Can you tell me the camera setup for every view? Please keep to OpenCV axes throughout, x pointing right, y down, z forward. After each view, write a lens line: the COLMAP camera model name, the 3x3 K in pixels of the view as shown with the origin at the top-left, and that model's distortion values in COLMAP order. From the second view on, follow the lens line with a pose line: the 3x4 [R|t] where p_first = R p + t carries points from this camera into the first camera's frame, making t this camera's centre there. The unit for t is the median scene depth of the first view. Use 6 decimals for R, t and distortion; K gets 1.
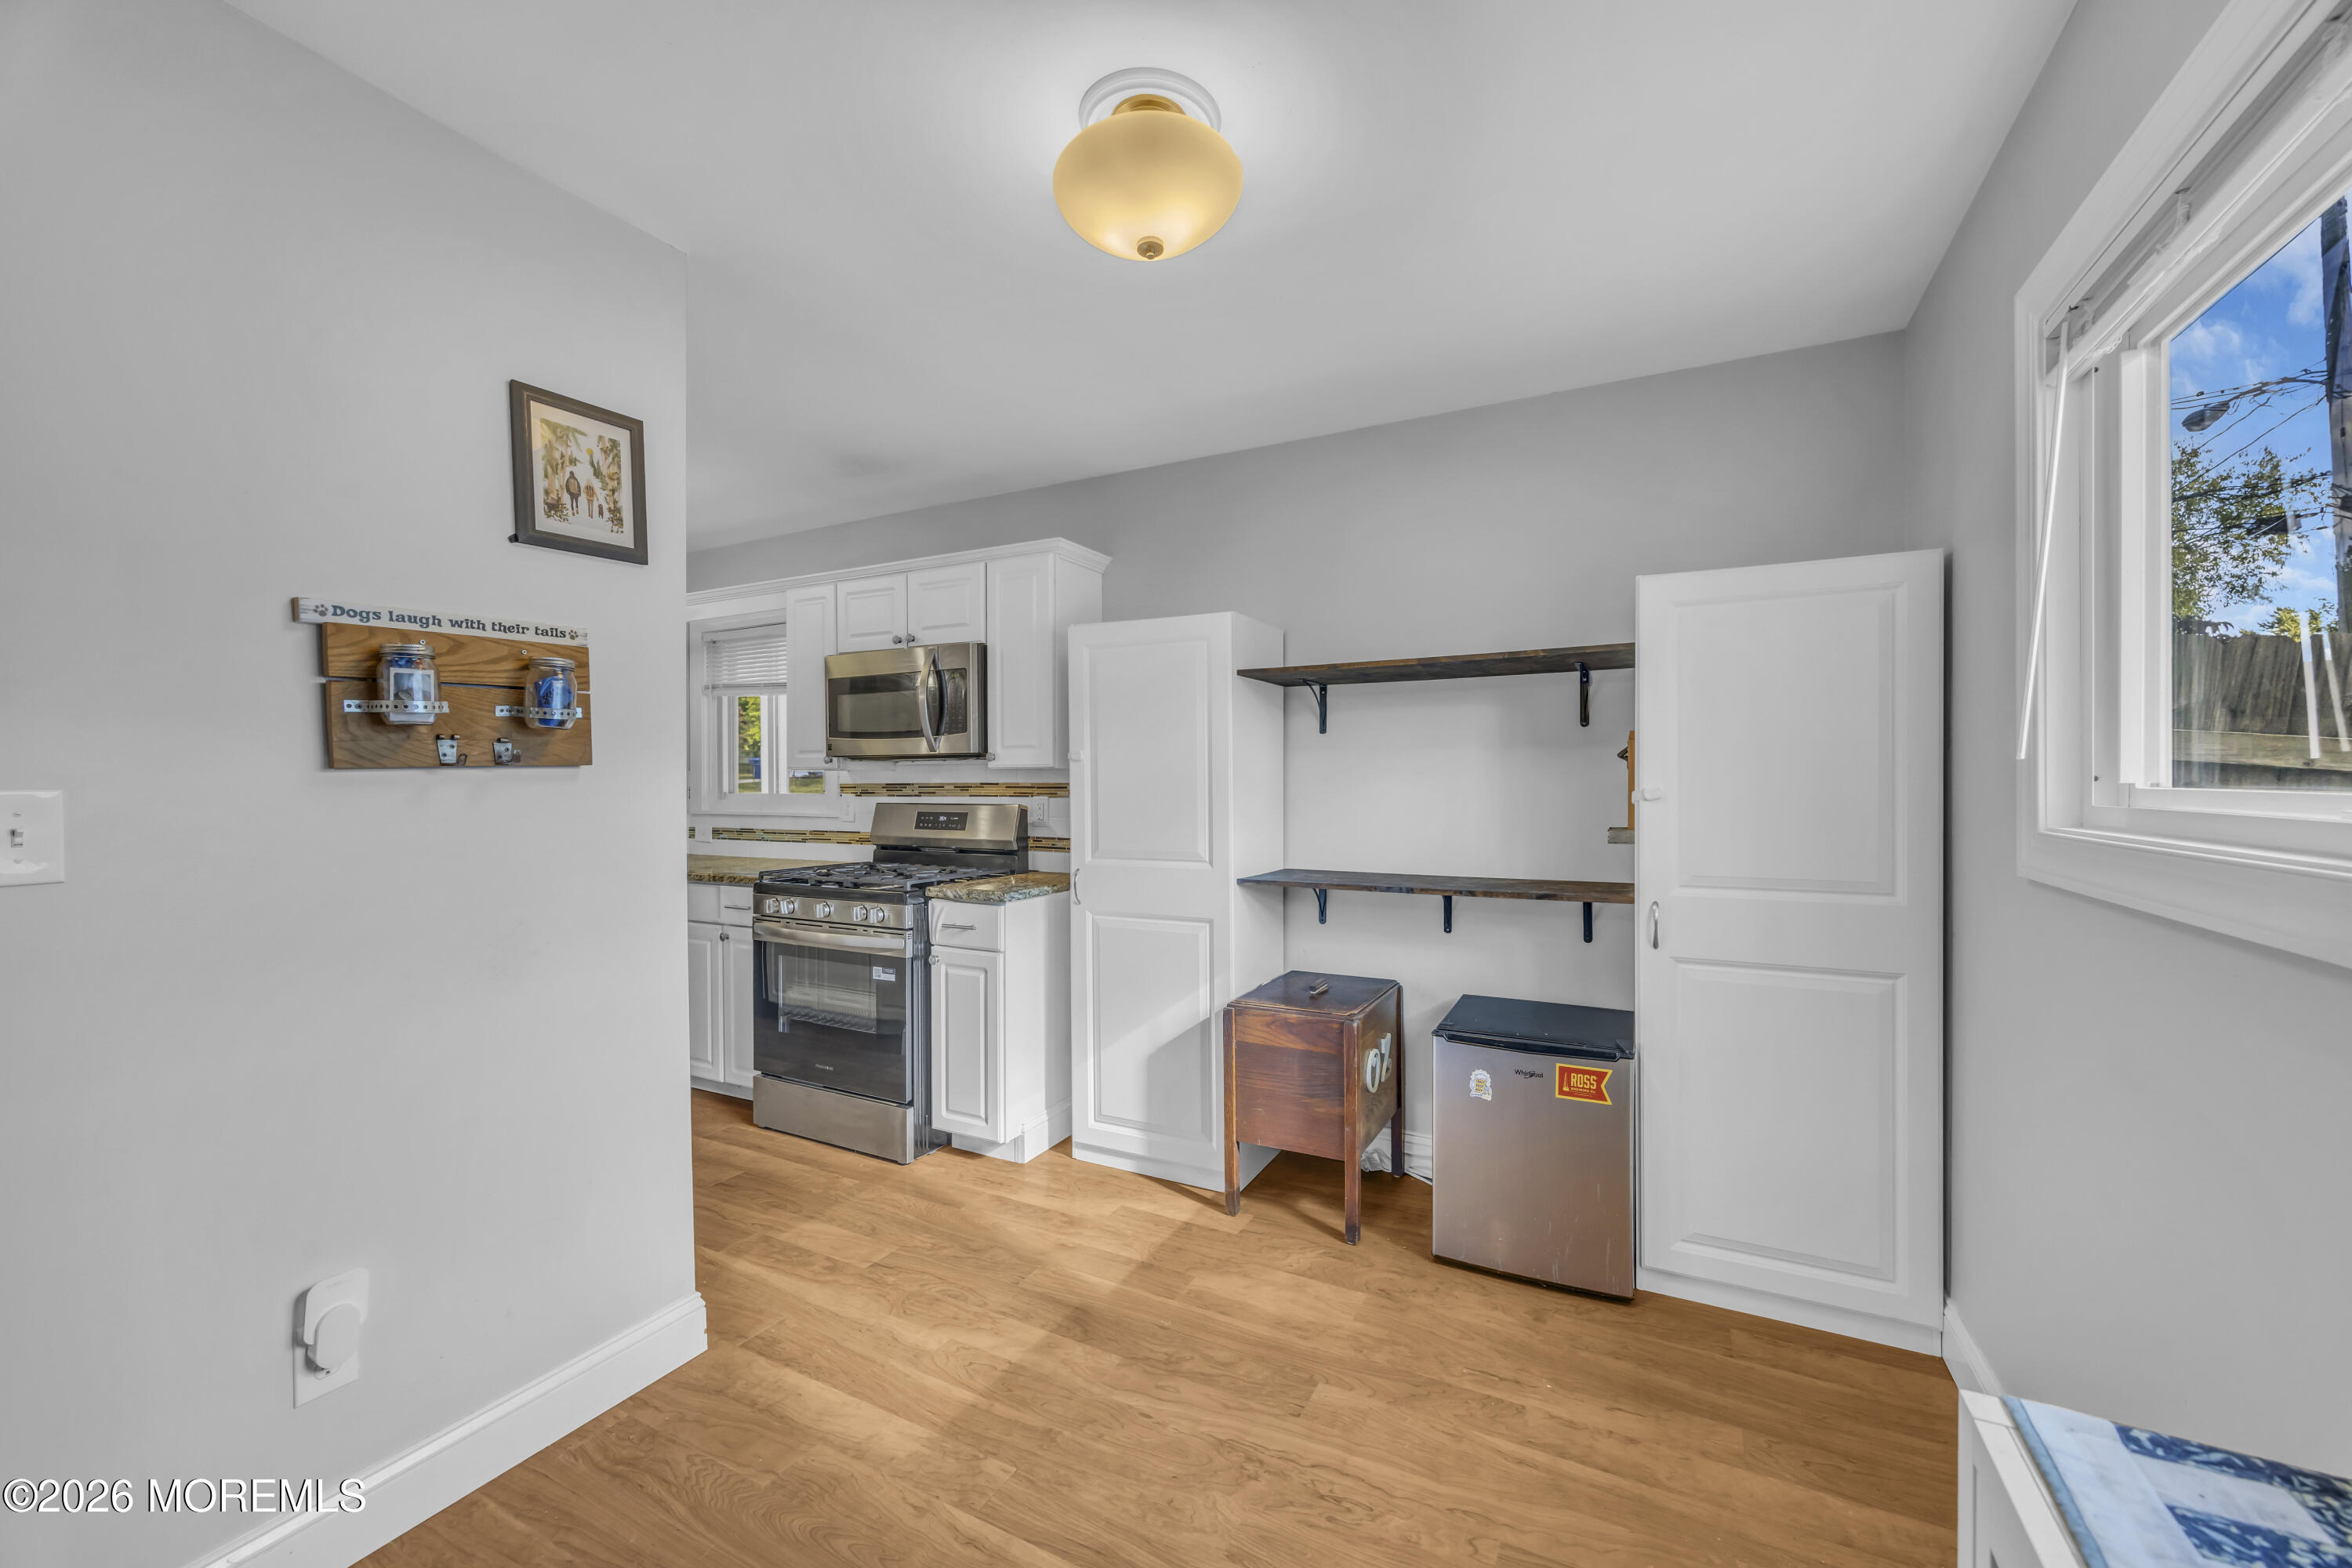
lens RADIAL K [[916.5, 0, 1176.0], [0, 916.5, 784.0], [0, 0, 1]] dist [-0.000074, 0.000078]
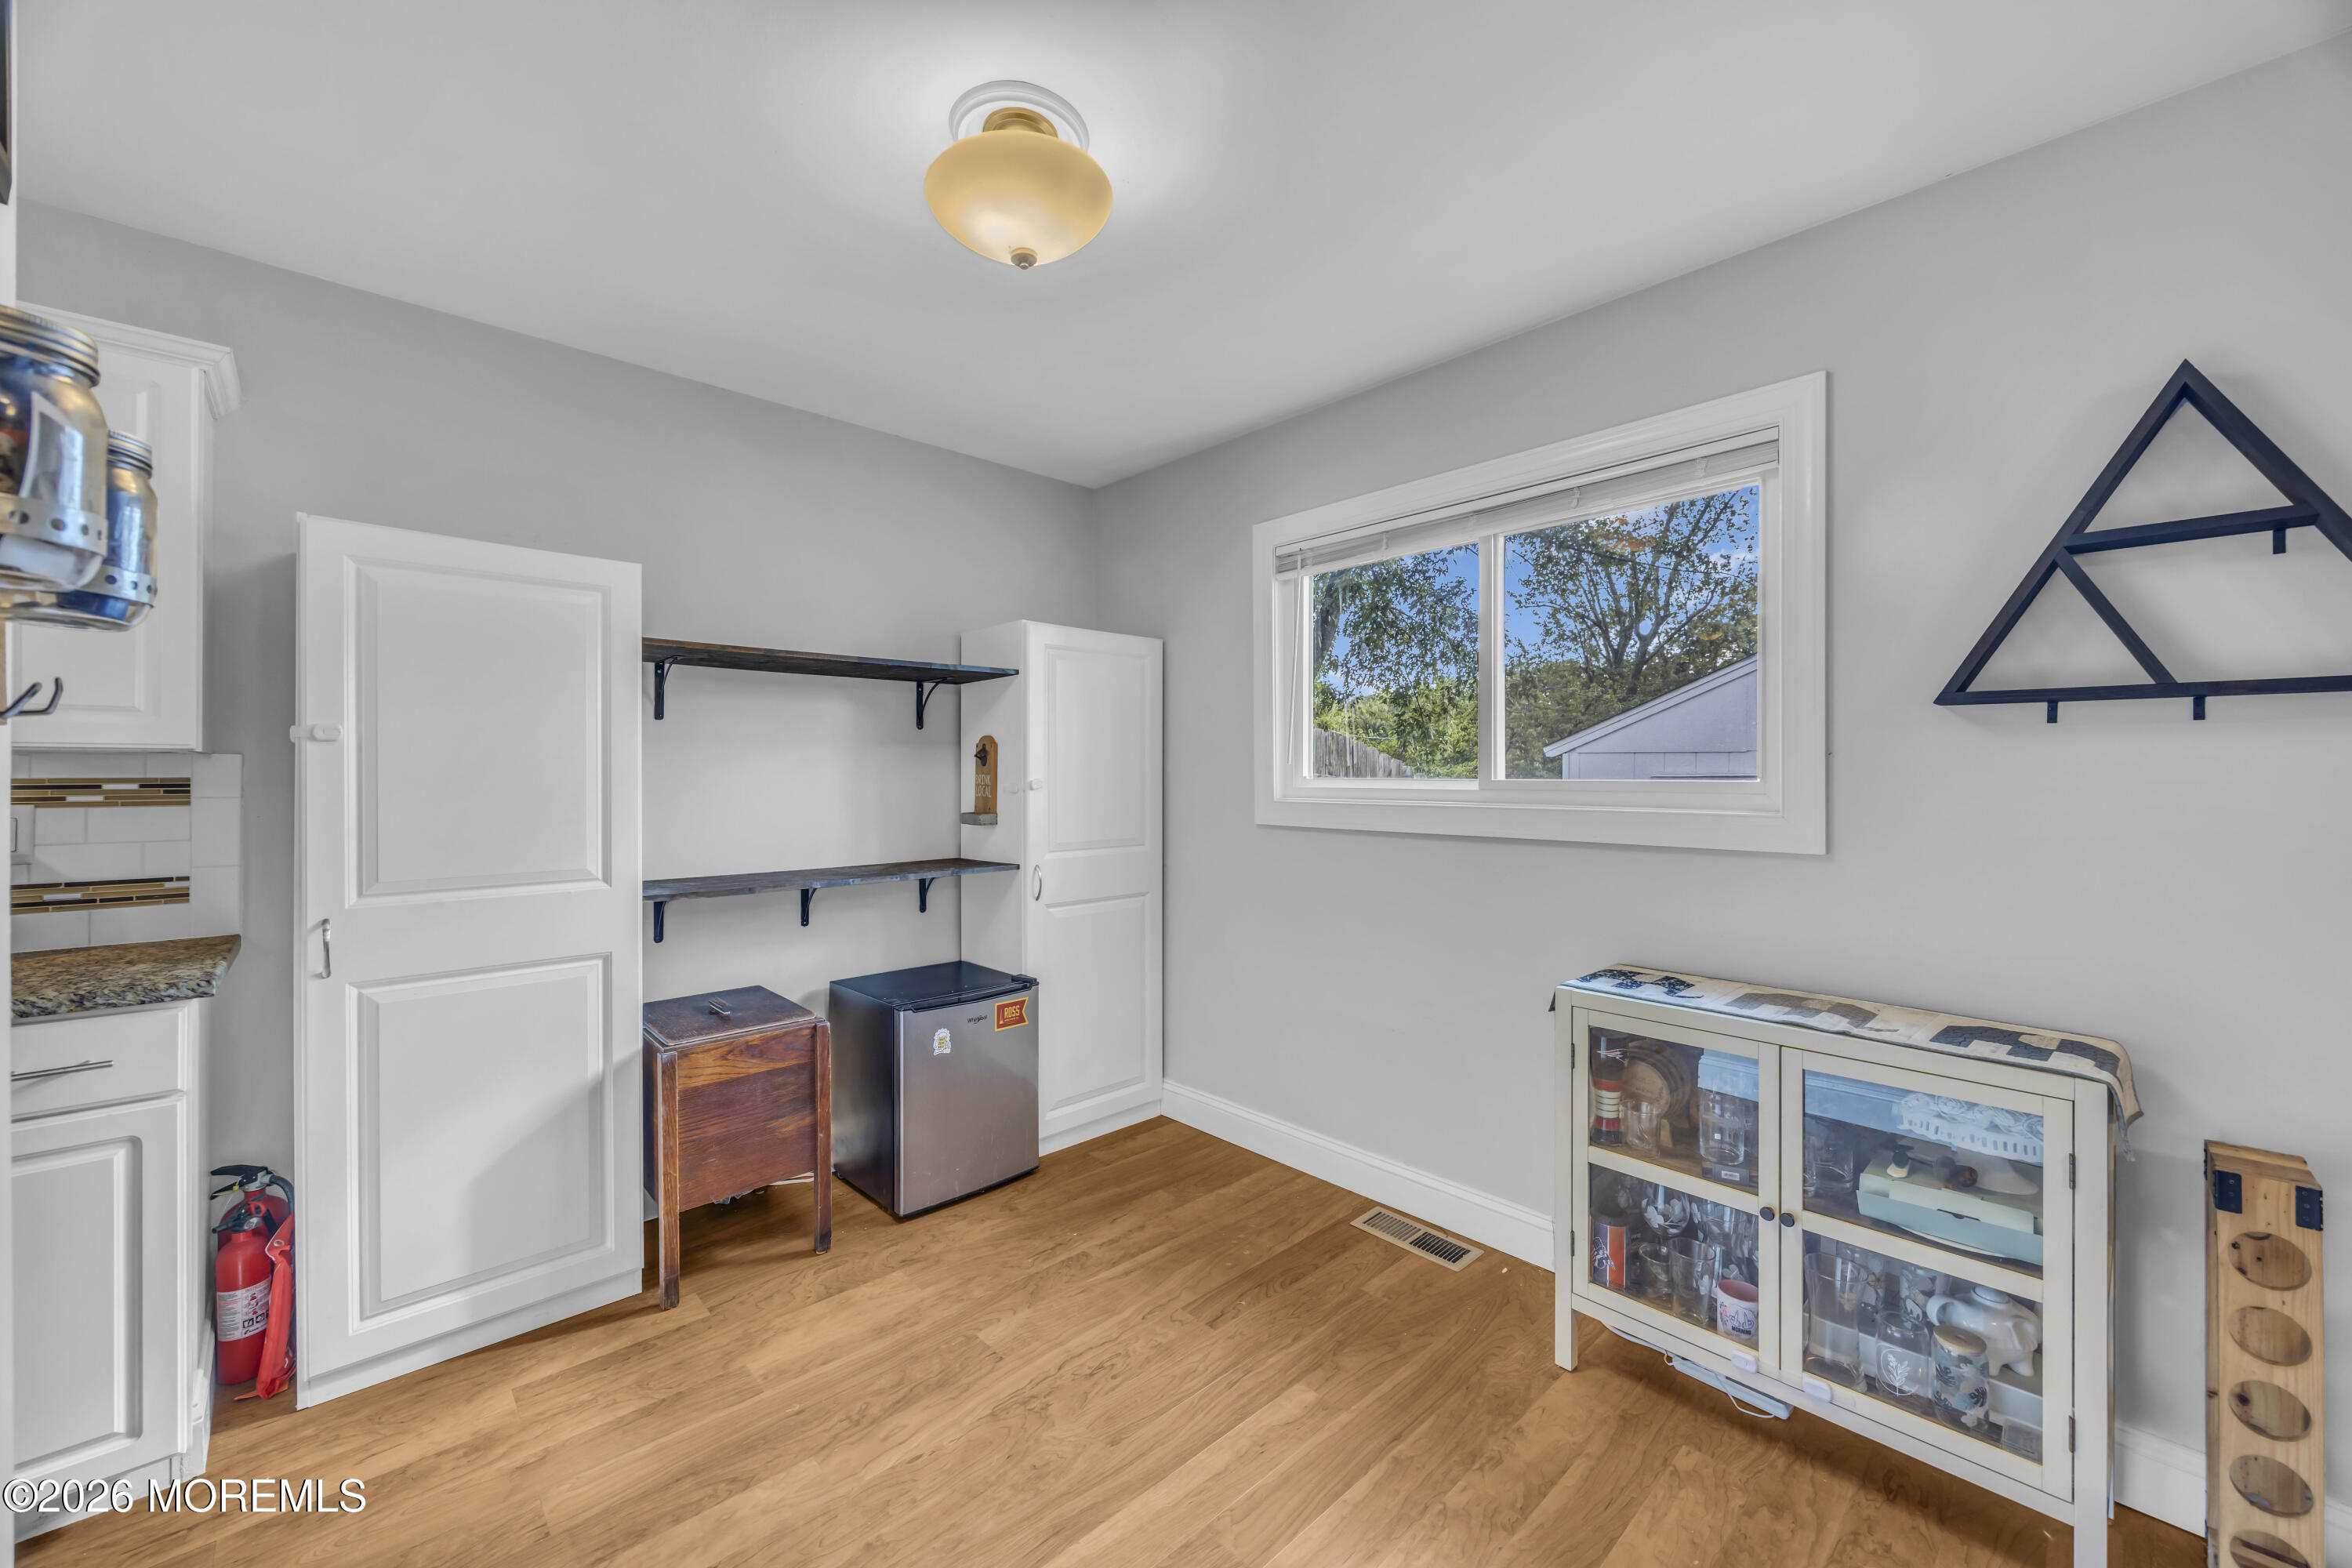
lens RADIAL K [[905.6, 0, 1196.3], [0, 905.6, 775.9], [0, 0, 1]] dist [0.001324, -0.000033]
pose [[0.321020, 0.003121, 0.947067, -0.520433], [0.005800, 0.999969, -0.005262, 0.004818], [-0.947054, 0.007182, 0.320993, 0.278716]]
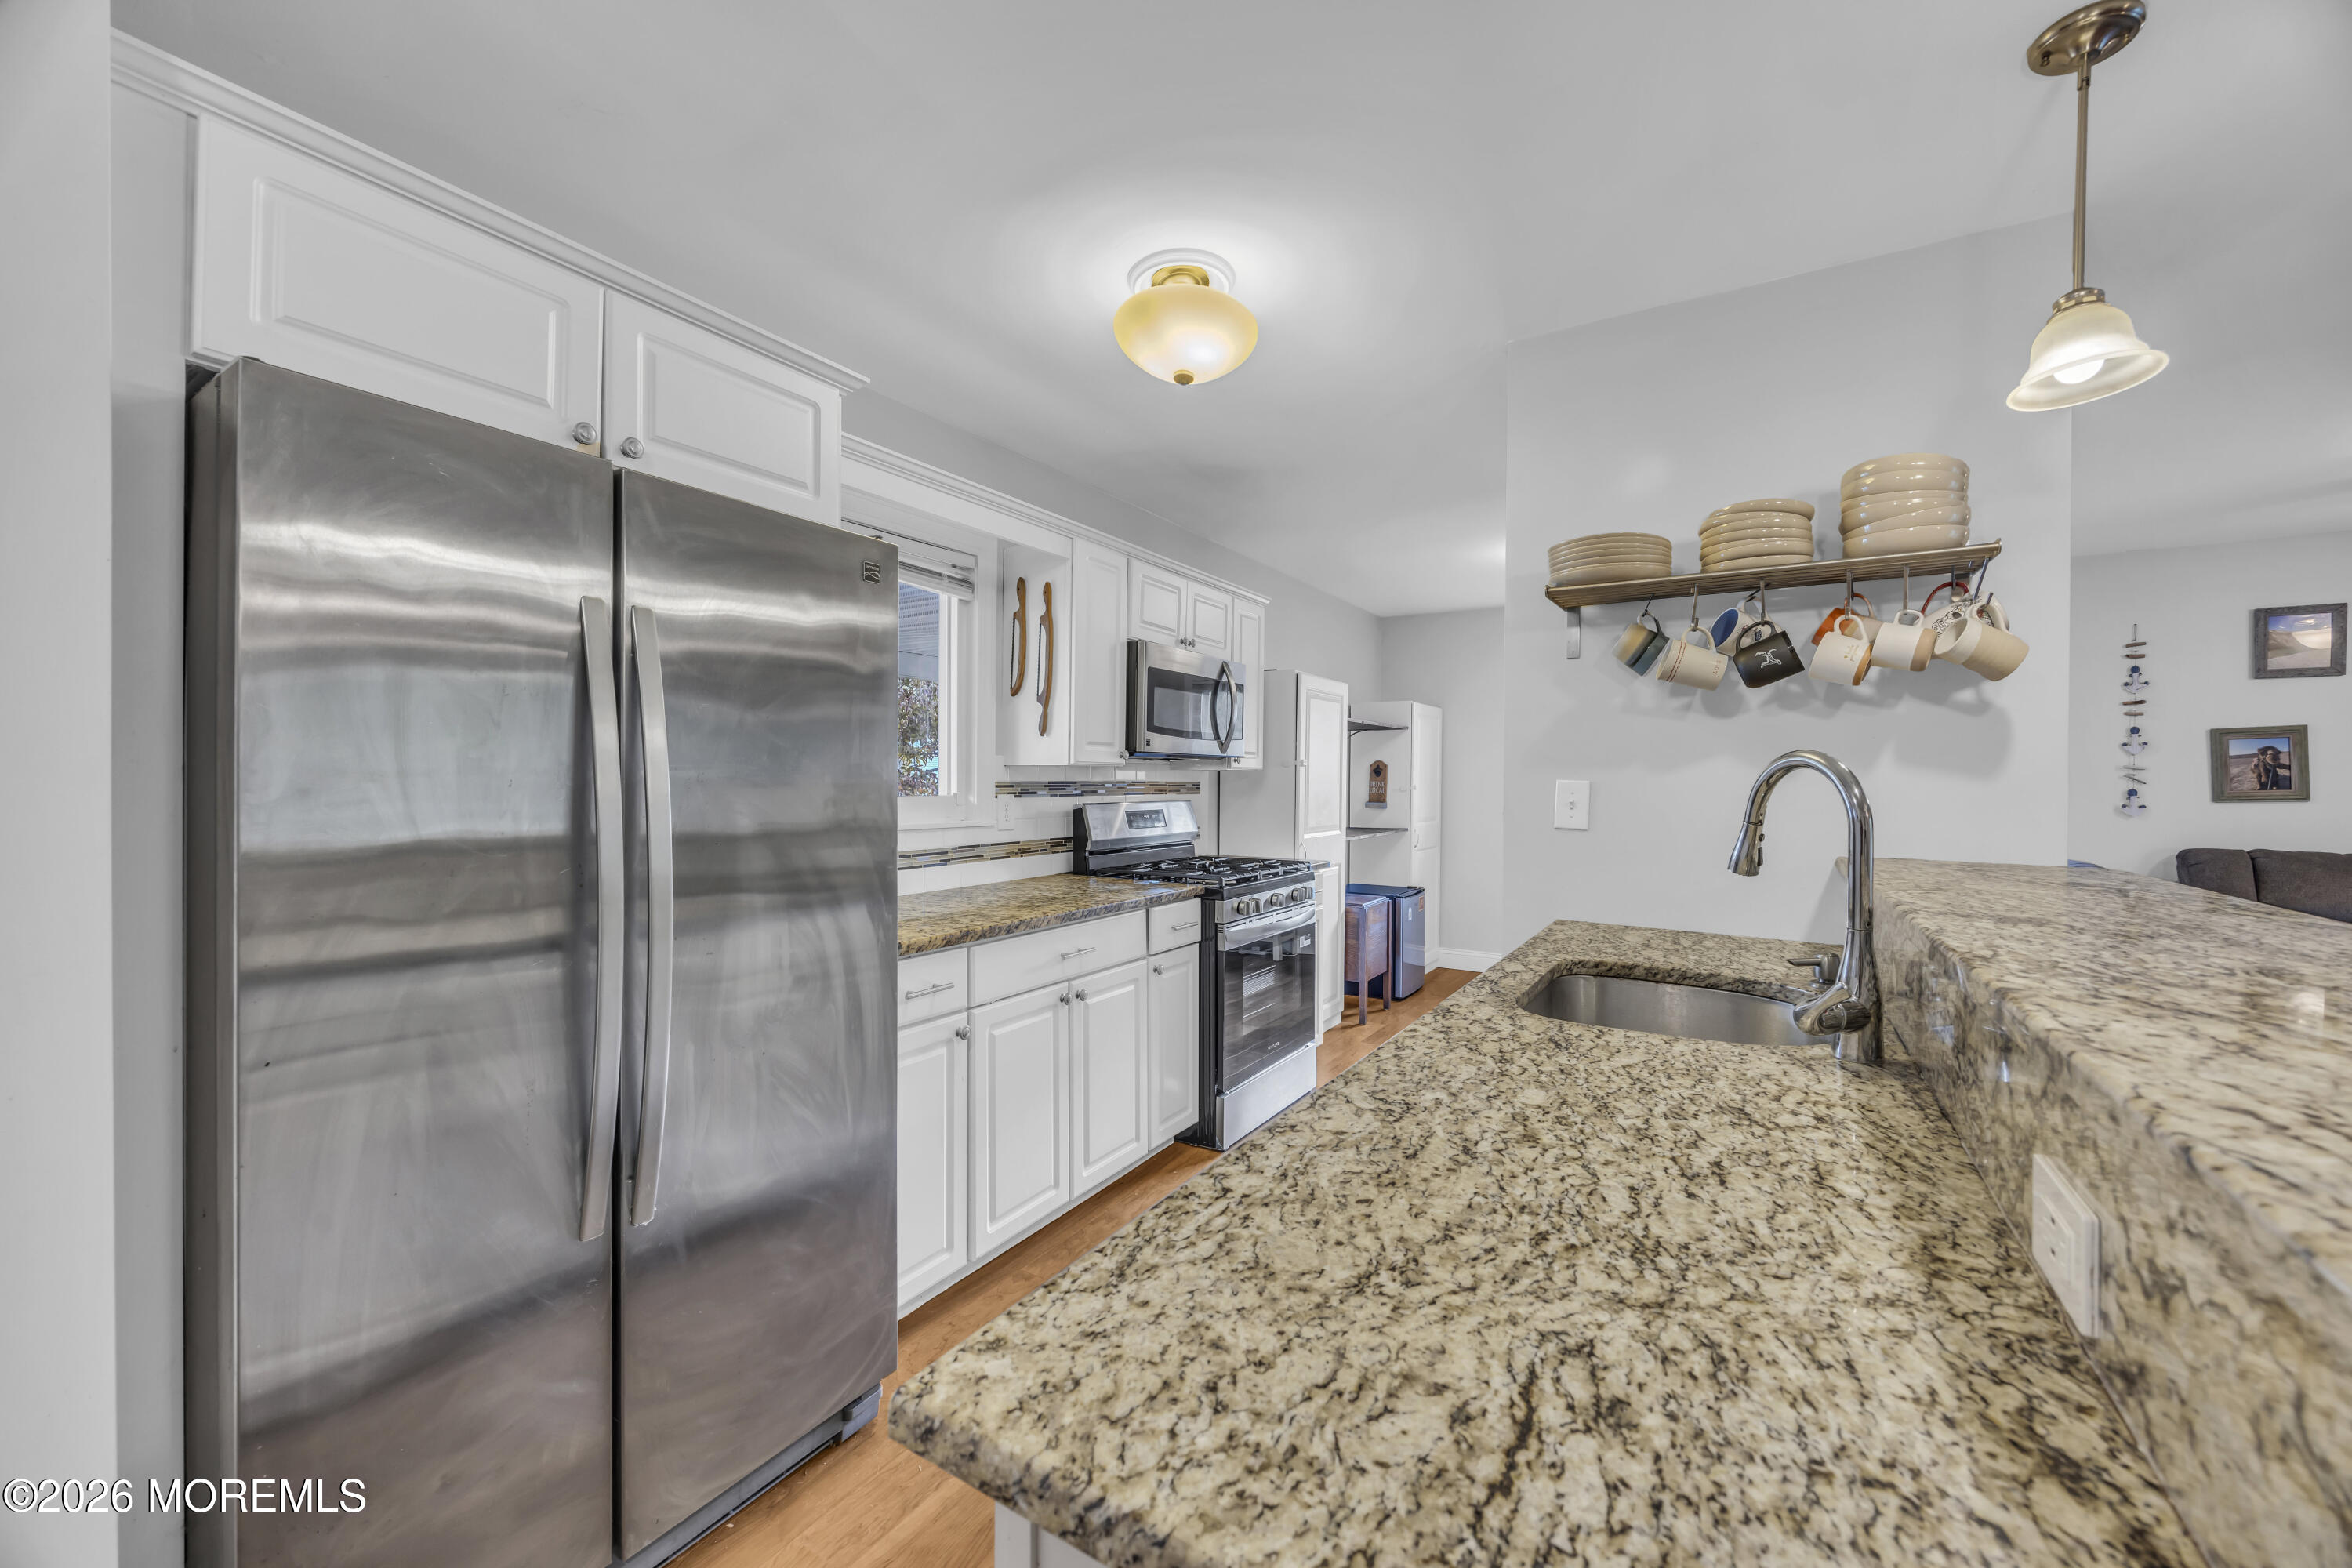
lens RADIAL K [[896.5, 0, 1197.8], [0, 896.5, 773.8], [0, 0, 1]] dist [0.000699, 0.000154]
pose [[0.070988, 0.011317, 0.997413, -1.602534], [-0.001251, 0.999936, -0.011257, 0.002099], [-0.997476, -0.000449, 0.070997, 1.127816]]
